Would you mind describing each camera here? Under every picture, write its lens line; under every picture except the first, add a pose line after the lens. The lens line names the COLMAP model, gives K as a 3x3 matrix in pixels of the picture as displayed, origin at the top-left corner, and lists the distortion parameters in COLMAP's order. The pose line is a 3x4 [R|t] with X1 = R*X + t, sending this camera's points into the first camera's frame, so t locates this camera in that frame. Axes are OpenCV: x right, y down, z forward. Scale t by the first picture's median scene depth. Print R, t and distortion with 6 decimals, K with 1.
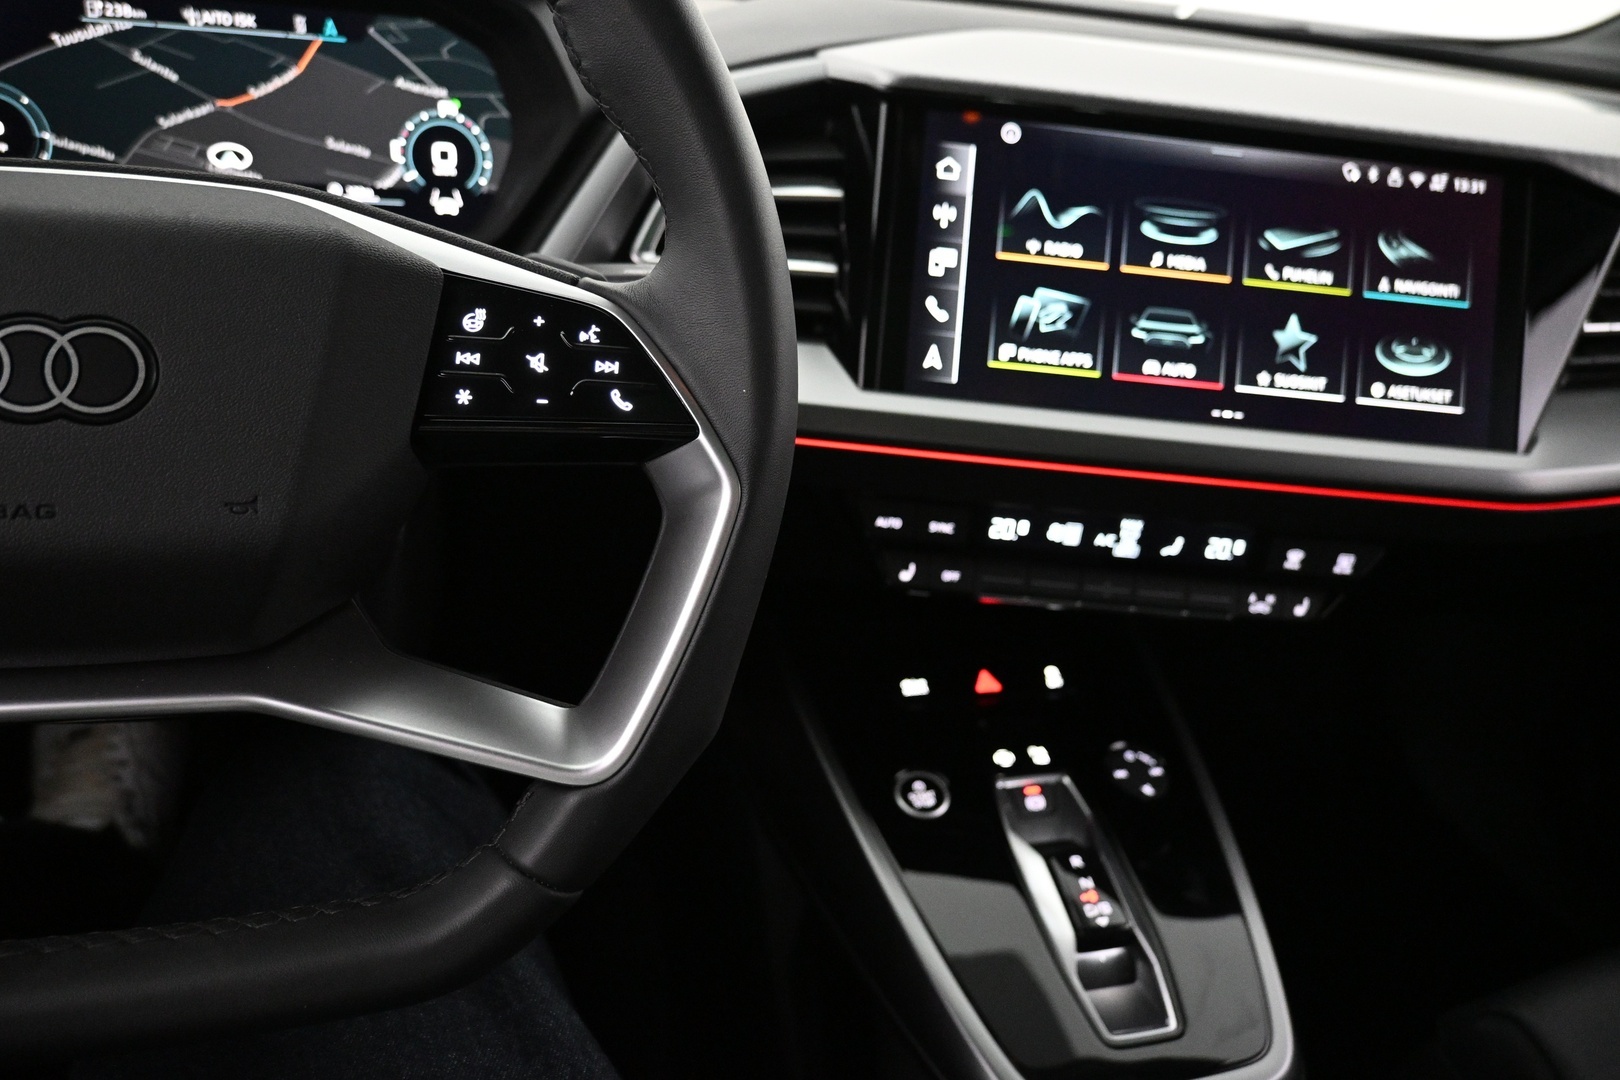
lens RADIAL K [[1108.0, 0, 810.0], [0, 1108.0, 540.0], [0, 0, 1]] dist [0.002002, -0.003681]
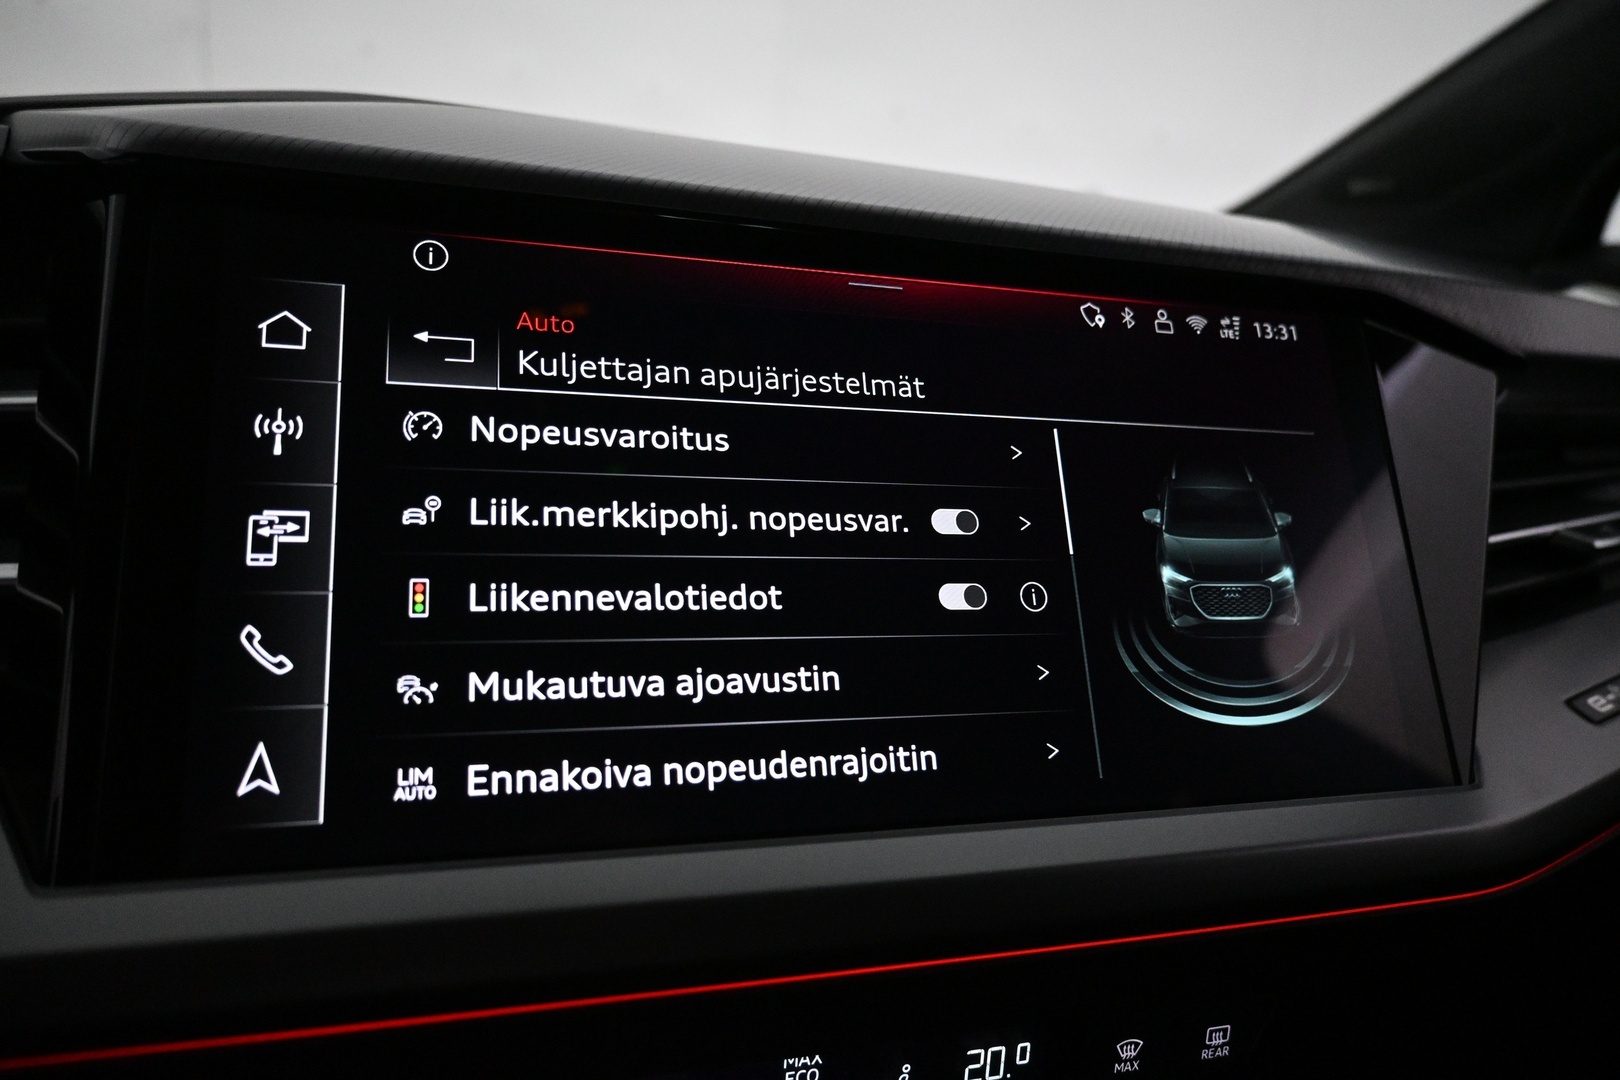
lens RADIAL K [[1108.0, 0, 810.0], [0, 1108.0, 540.0], [0, 0, 1]] dist [0.002002, -0.003681]
pose [[0.959885, -0.086085, 0.266852, 0.201170], [0.139984, 0.971743, -0.190050, -0.141276], [-0.242952, 0.219782, 0.944812, 0.551835]]
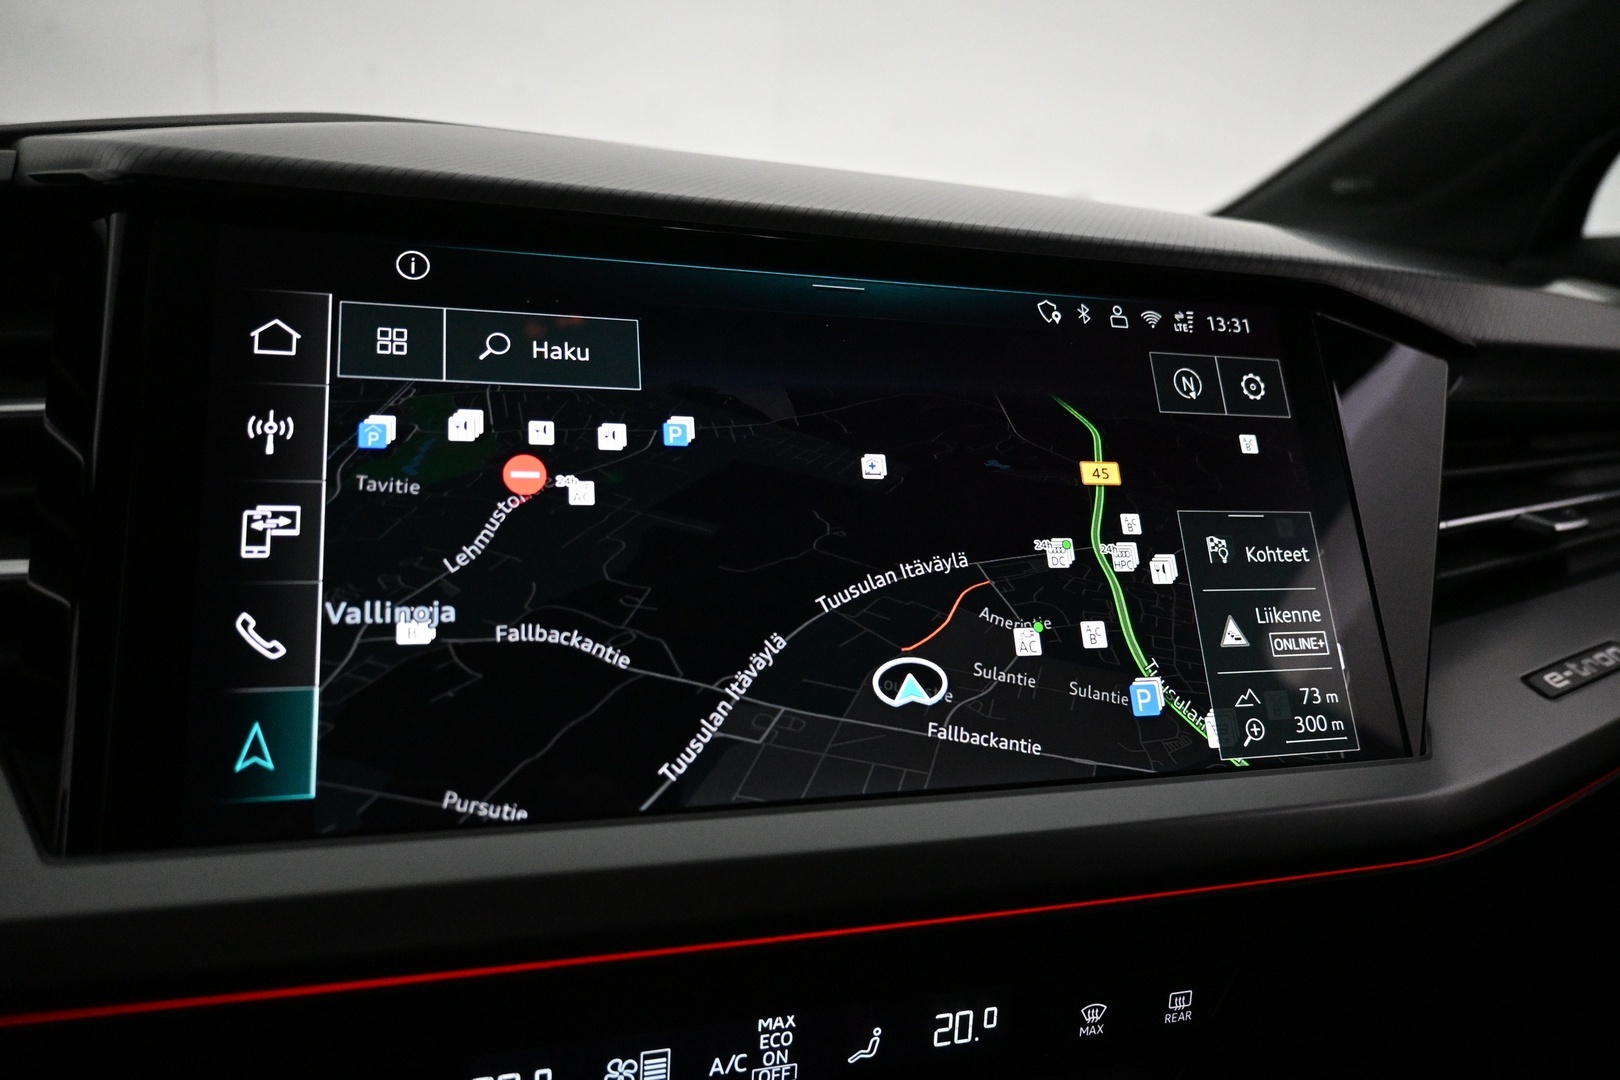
lens RADIAL K [[1108.0, 0, 810.0], [0, 1108.0, 540.0], [0, 0, 1]] dist [0.002002, -0.003681]
pose [[0.960854, -0.099398, 0.258612, 0.213005], [0.153931, 0.967627, -0.200010, -0.123576], [-0.230359, 0.231989, 0.945048, 0.524888]]
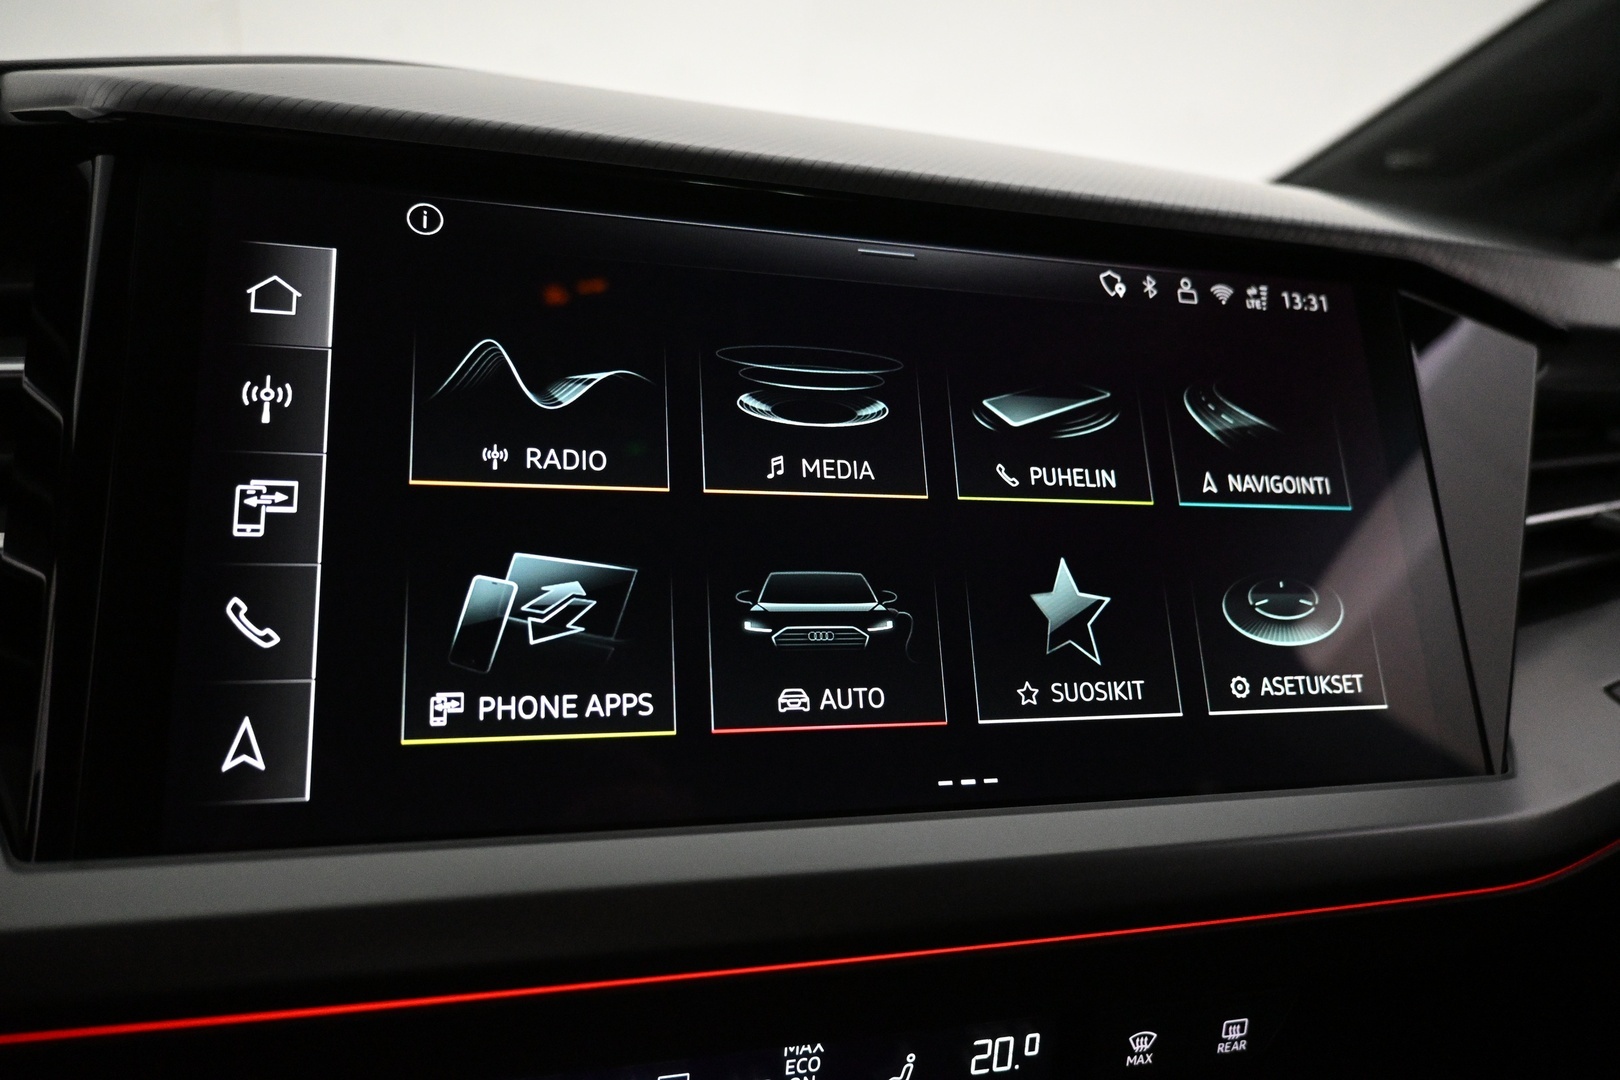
lens RADIAL K [[1108.0, 0, 810.0], [0, 1108.0, 540.0], [0, 0, 1]] dist [0.002002, -0.003681]
pose [[0.966595, -0.084418, 0.242009, 0.214213], [0.129814, 0.975385, -0.178247, -0.139519], [-0.221005, 0.203709, 0.953761, 0.564968]]
